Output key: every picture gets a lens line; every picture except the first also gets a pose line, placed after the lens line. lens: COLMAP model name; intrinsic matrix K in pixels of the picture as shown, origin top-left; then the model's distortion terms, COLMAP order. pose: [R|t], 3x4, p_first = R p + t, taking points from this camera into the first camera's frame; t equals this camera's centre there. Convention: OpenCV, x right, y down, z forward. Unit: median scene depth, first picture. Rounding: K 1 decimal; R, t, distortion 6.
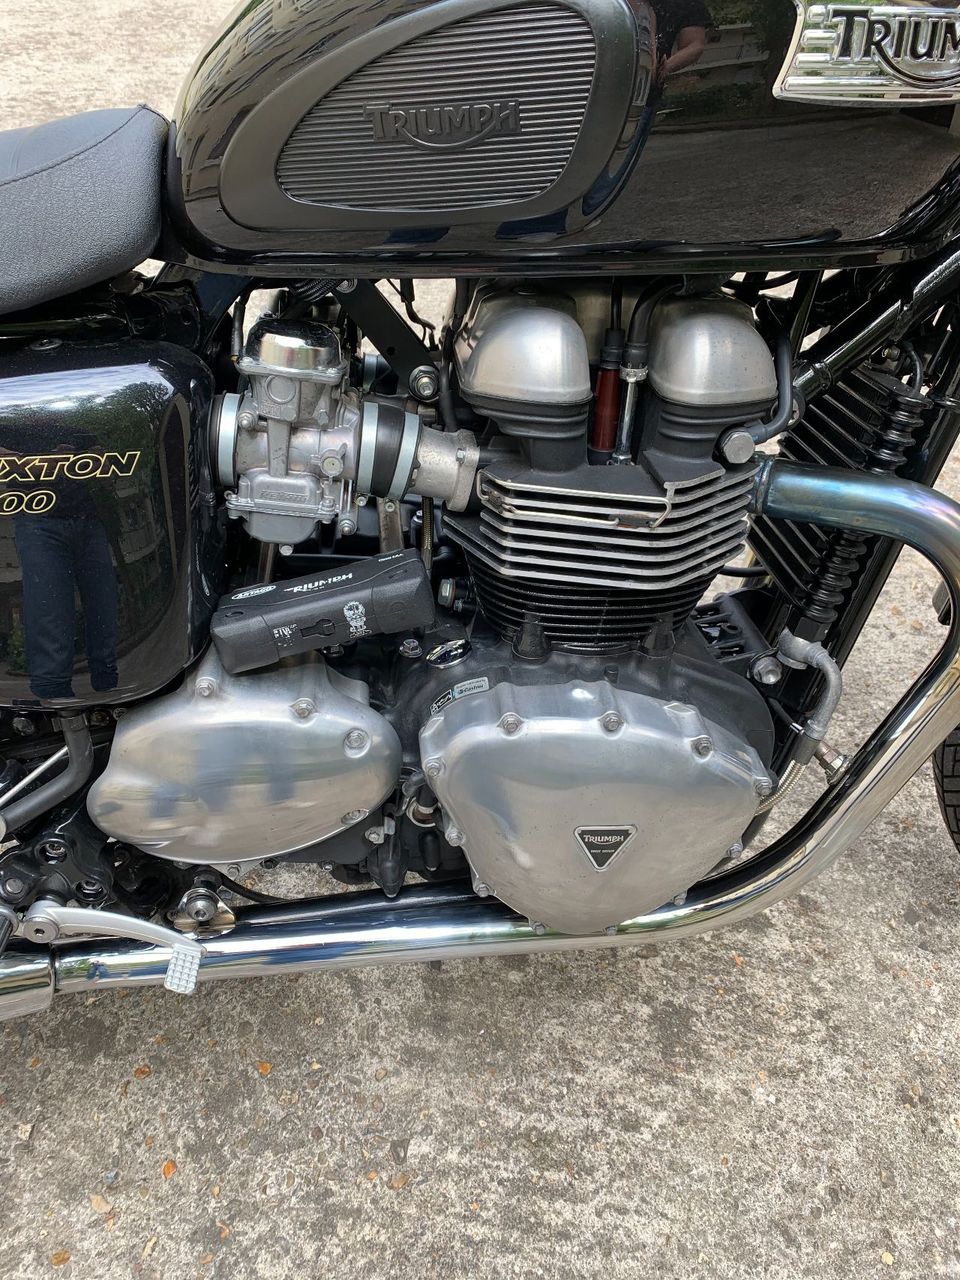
lens RADIAL K [[991.2, 0, 480.0], [0, 991.2, 640.0], [0, 0, 1]] dist [0.007187, -0.006595]
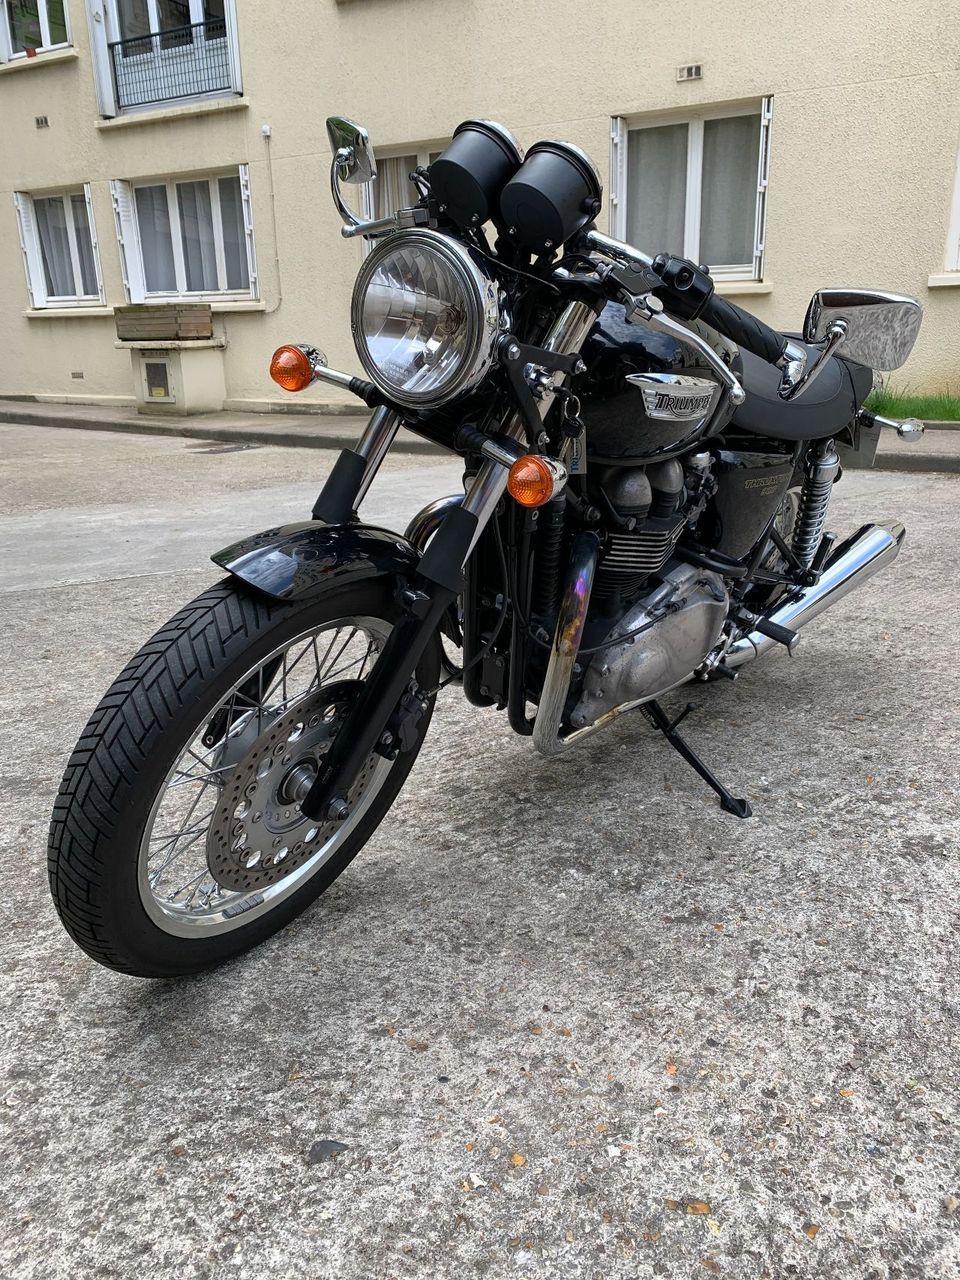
lens RADIAL K [[991.2, 0, 480.0], [0, 991.2, 640.0], [0, 0, 1]] dist [0.007187, -0.006595]
pose [[-0.700888, 0.215343, -0.679988, 2.012747], [-0.507310, 0.519641, 0.687466, -1.573369], [0.501390, 0.826802, -0.254964, 1.816275]]
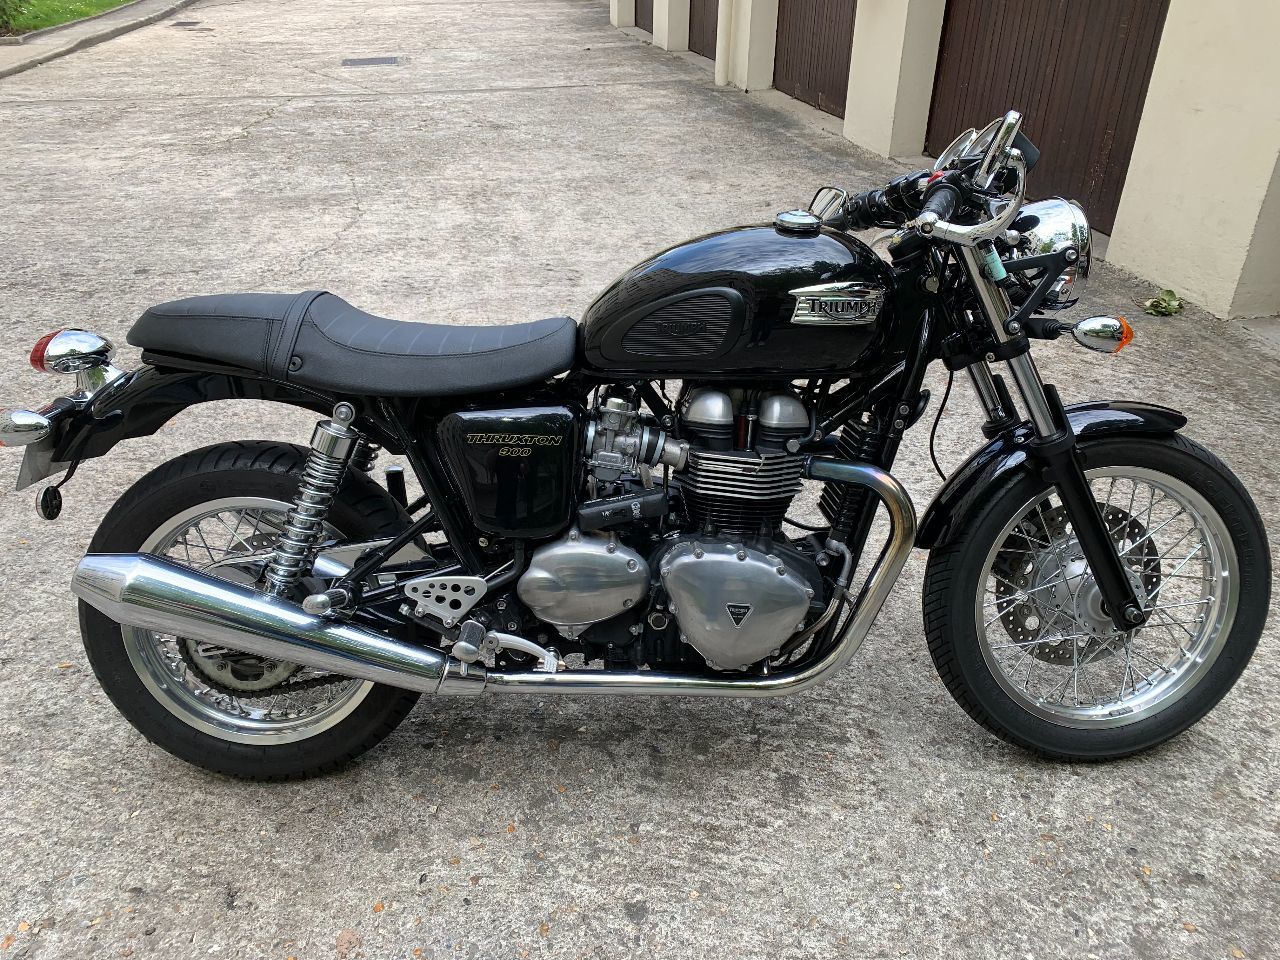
lens RADIAL K [[991.2, 0, 640.0], [0, 991.2, 480.0], [0, 0, 1]] dist [0.007187, -0.006595]
pose [[0.997863, 0.031047, -0.057495, 0.019189], [-0.046015, 0.958614, -0.280964, 0.544473], [0.046392, 0.283009, 0.957994, -1.242895]]
